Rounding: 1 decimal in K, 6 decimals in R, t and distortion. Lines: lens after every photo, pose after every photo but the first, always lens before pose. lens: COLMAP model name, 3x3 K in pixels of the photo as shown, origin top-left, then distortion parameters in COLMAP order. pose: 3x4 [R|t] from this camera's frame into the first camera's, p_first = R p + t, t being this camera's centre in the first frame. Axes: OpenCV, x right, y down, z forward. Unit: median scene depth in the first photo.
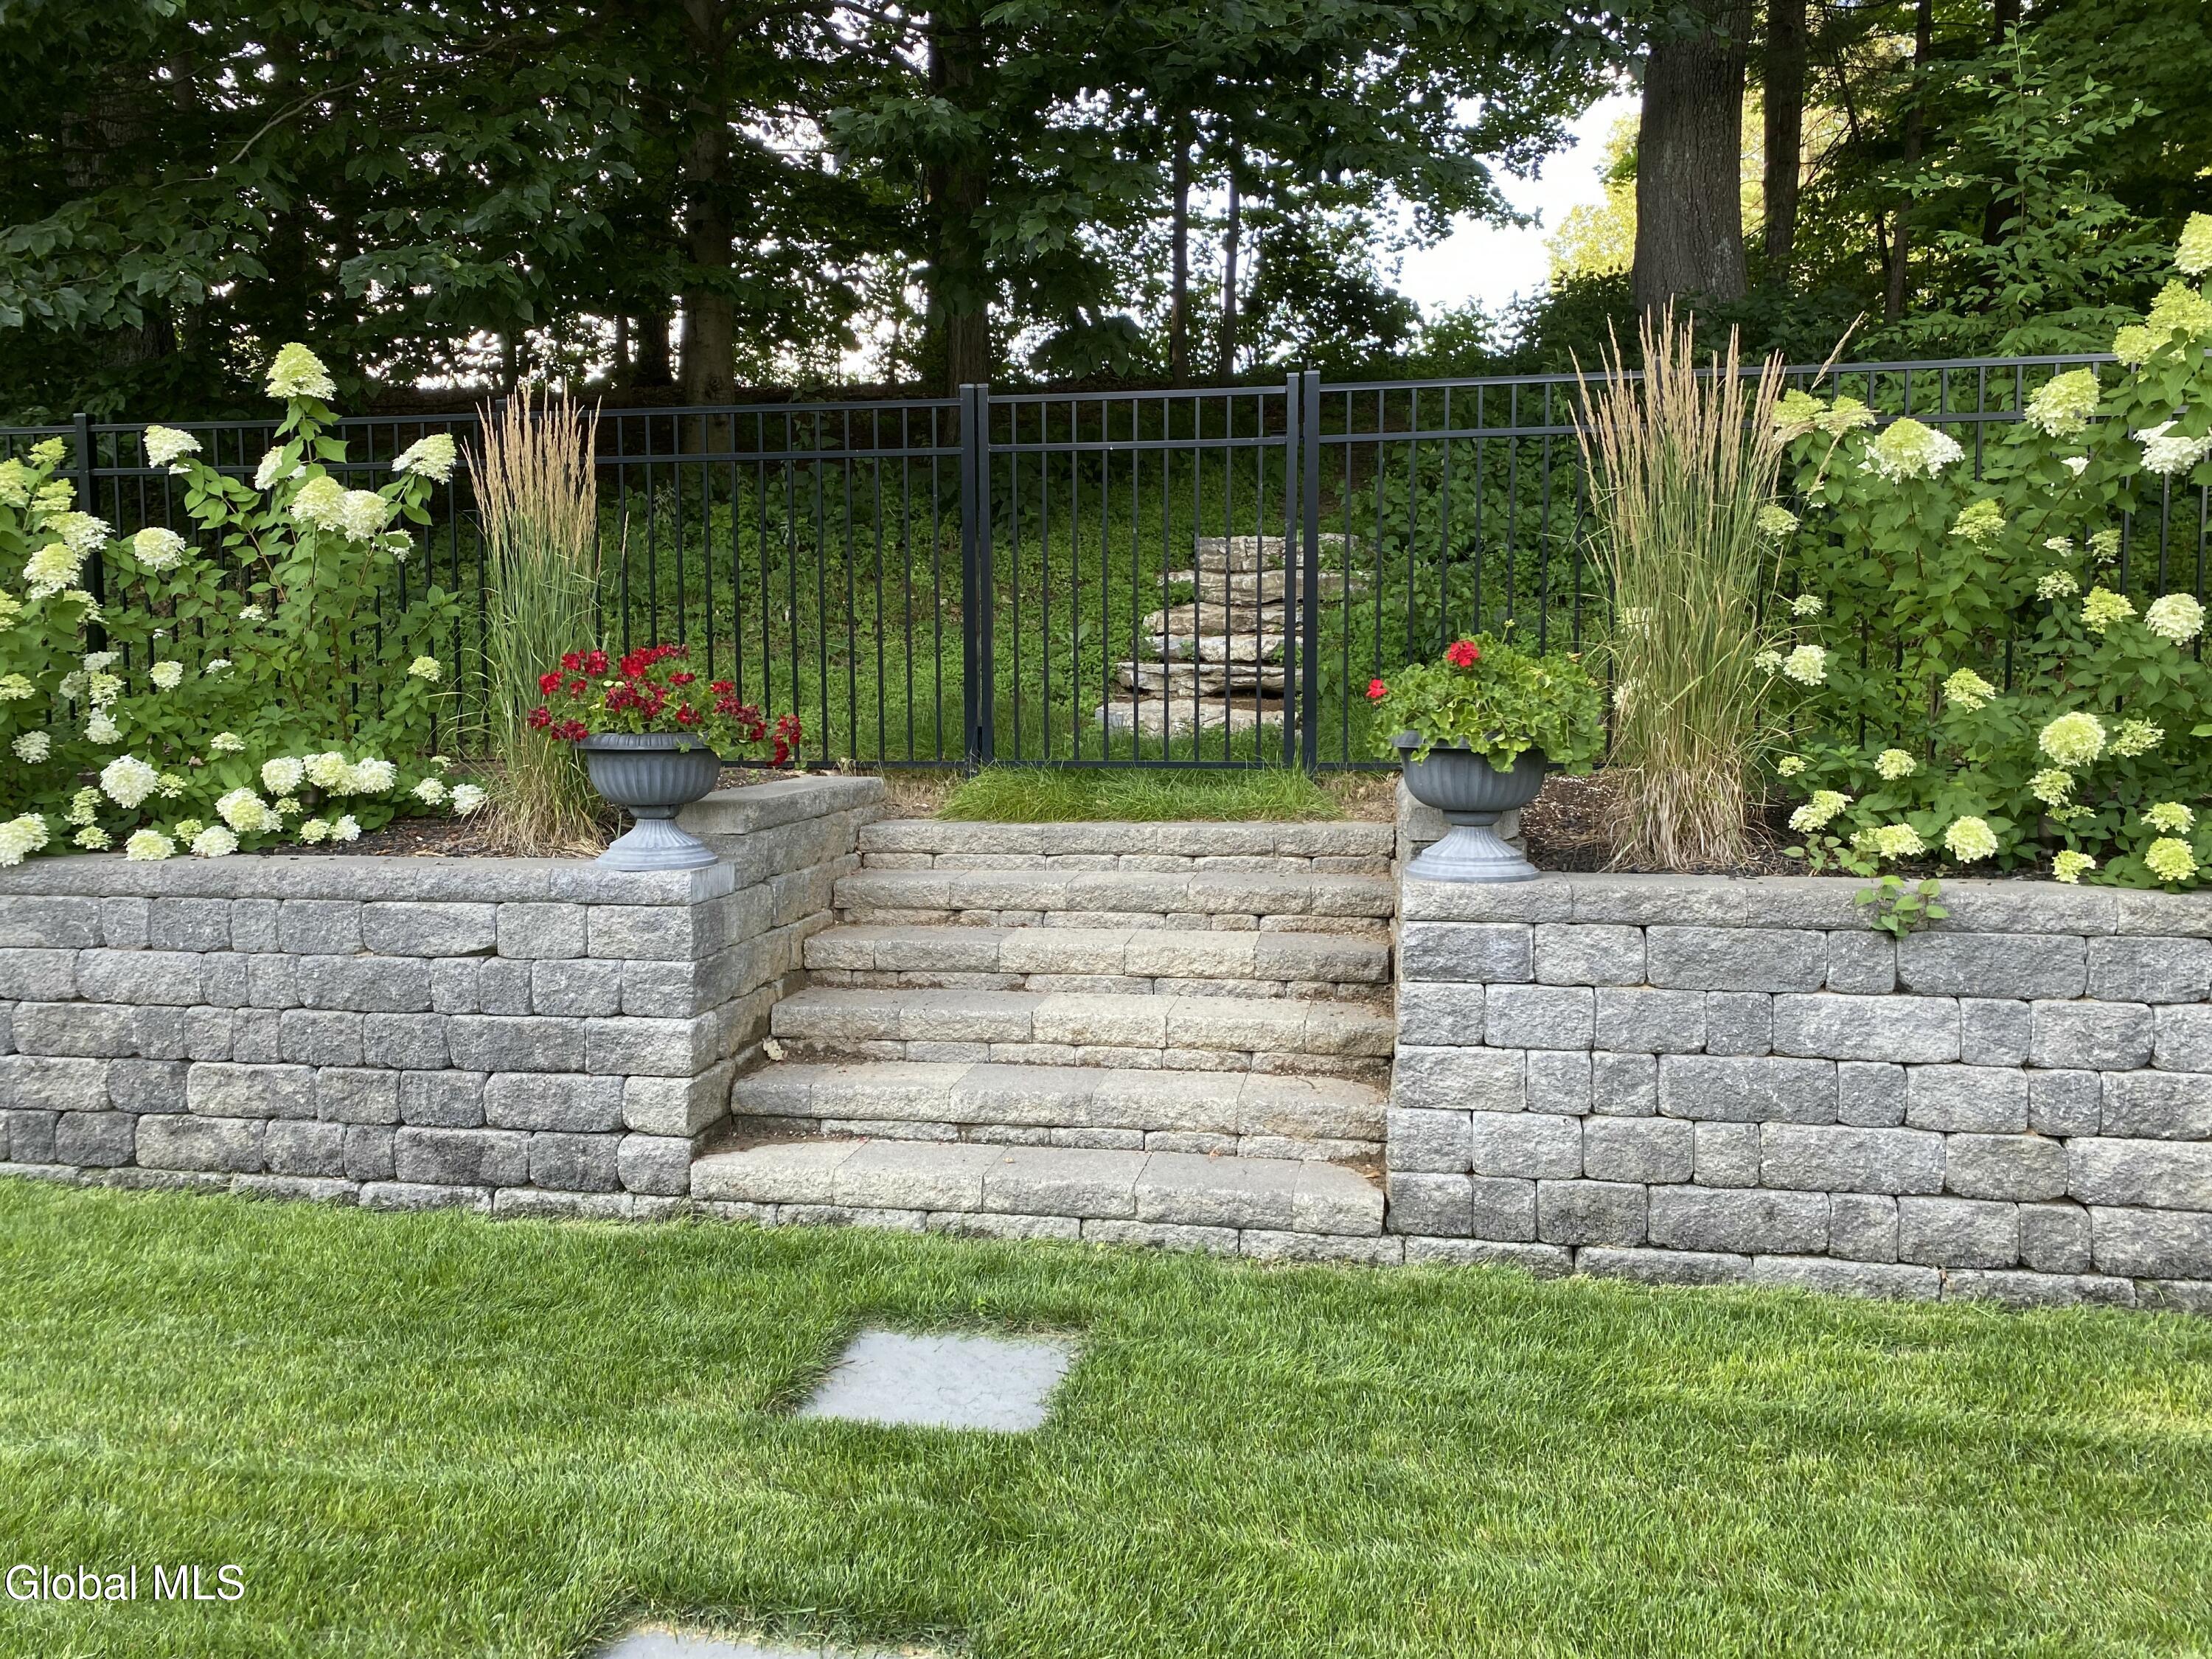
lens RADIAL K [[1670.5, 0, 1195.0], [0, 1670.5, 790.3], [0, 0, 1]] dist [0.027903, -0.035972]
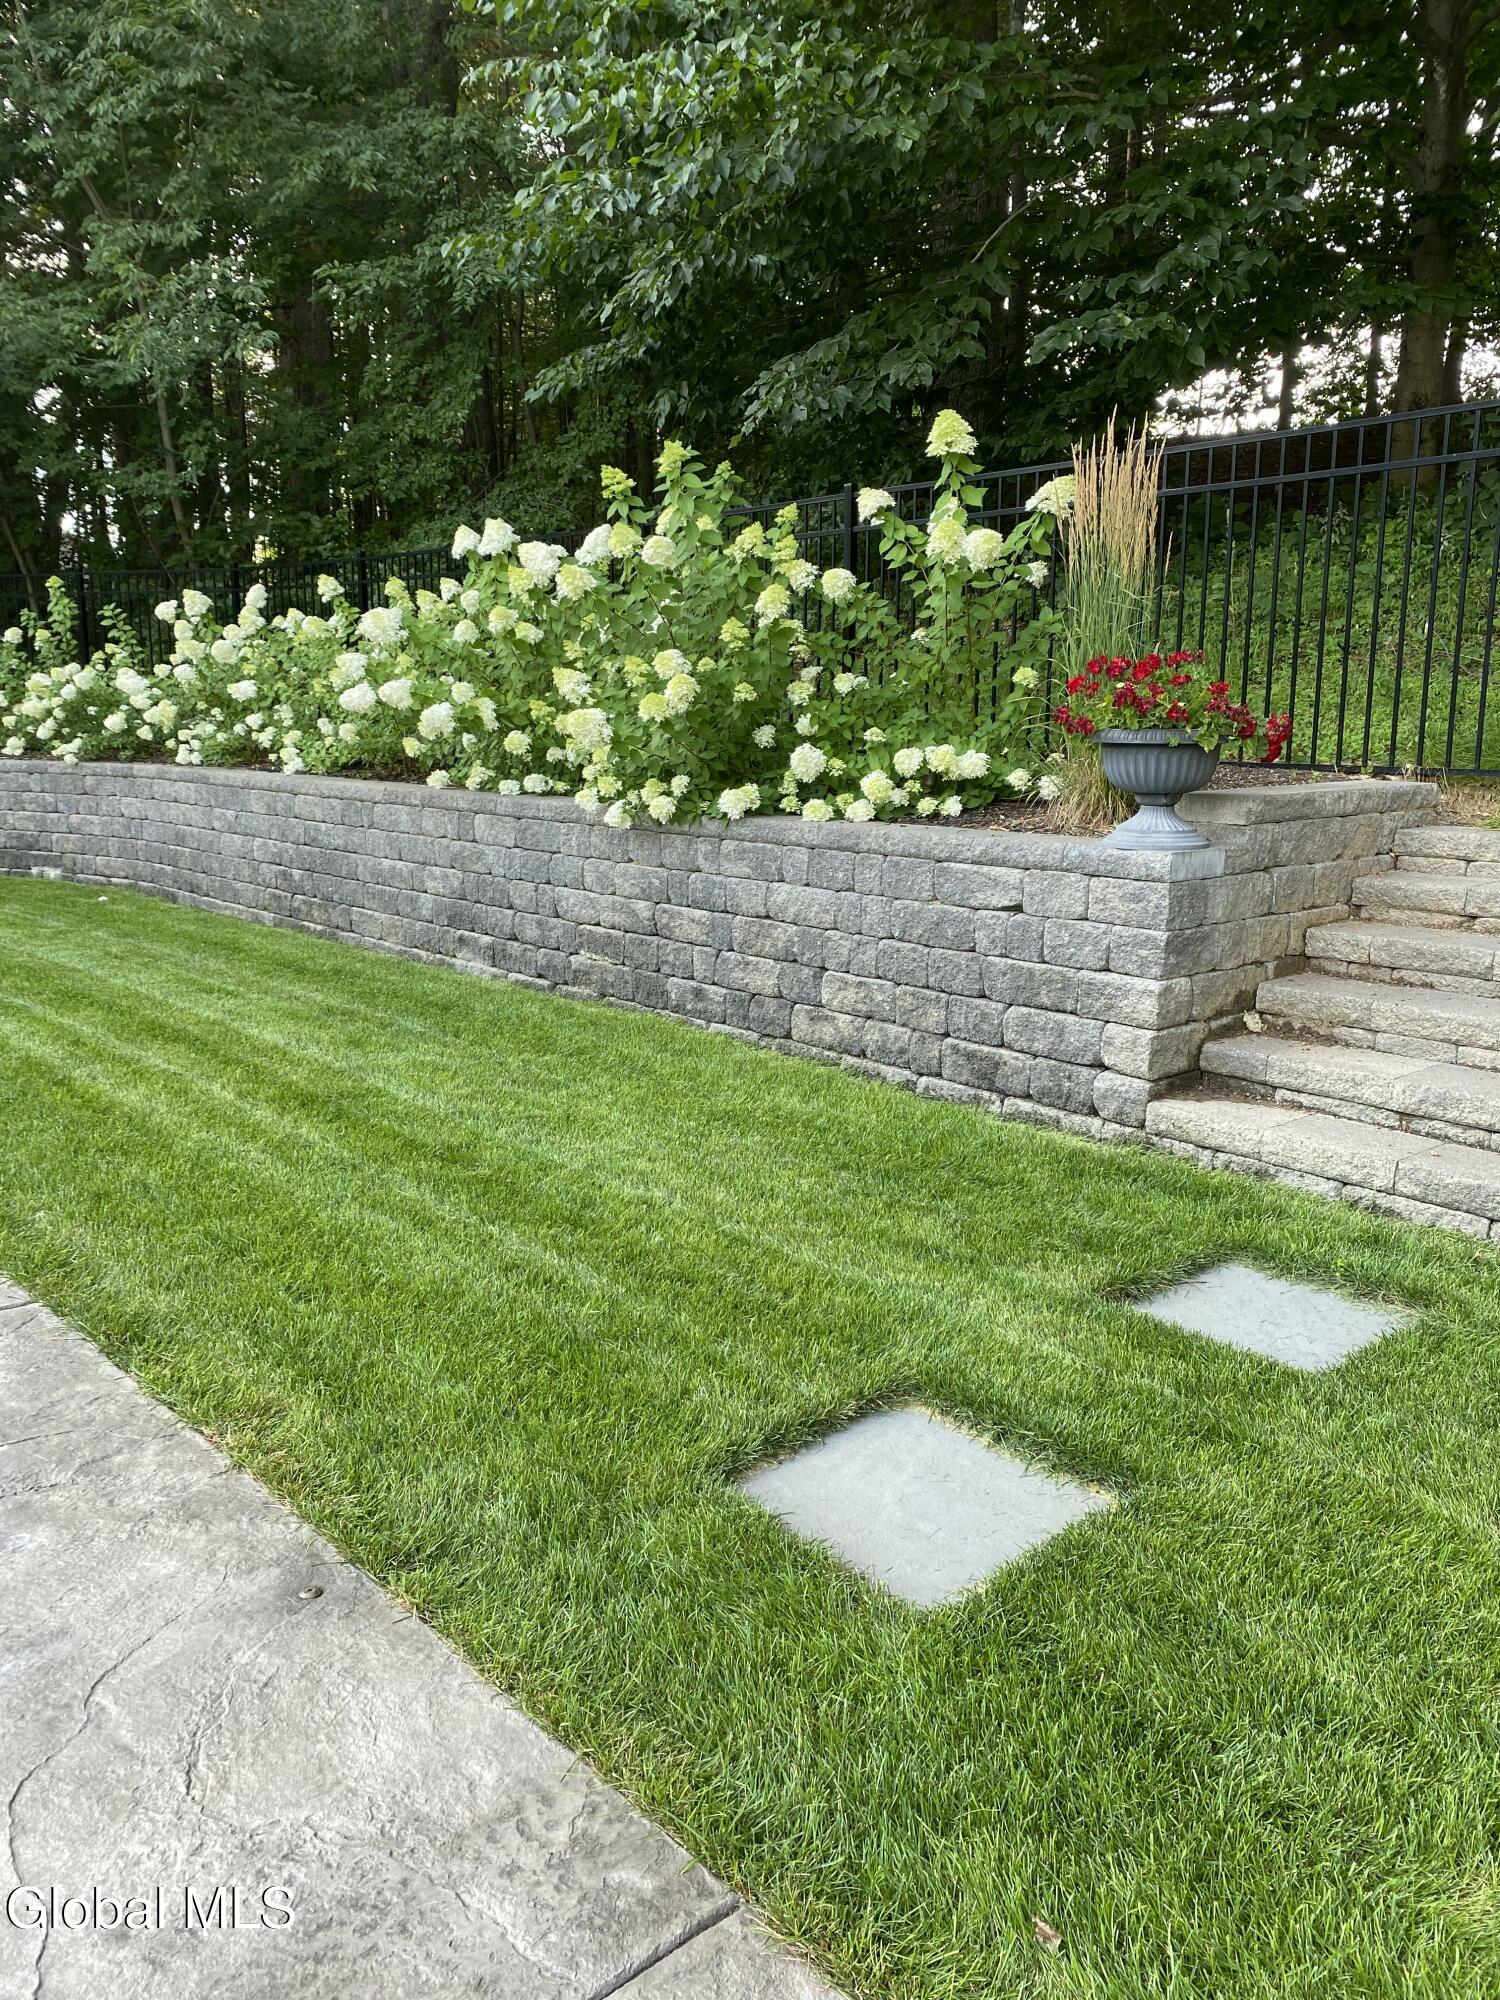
lens RADIAL K [[1510.4, 0, 752.7], [0, 1510.4, 1007.4], [0, 0, 1]] dist [0.027903, -0.035972]
pose [[0.764227, 0.130108, -0.631688, 0.140093], [-0.044826, 0.987787, 0.149222, 0.010818], [0.643388, -0.085724, 0.760725, 0.022796]]
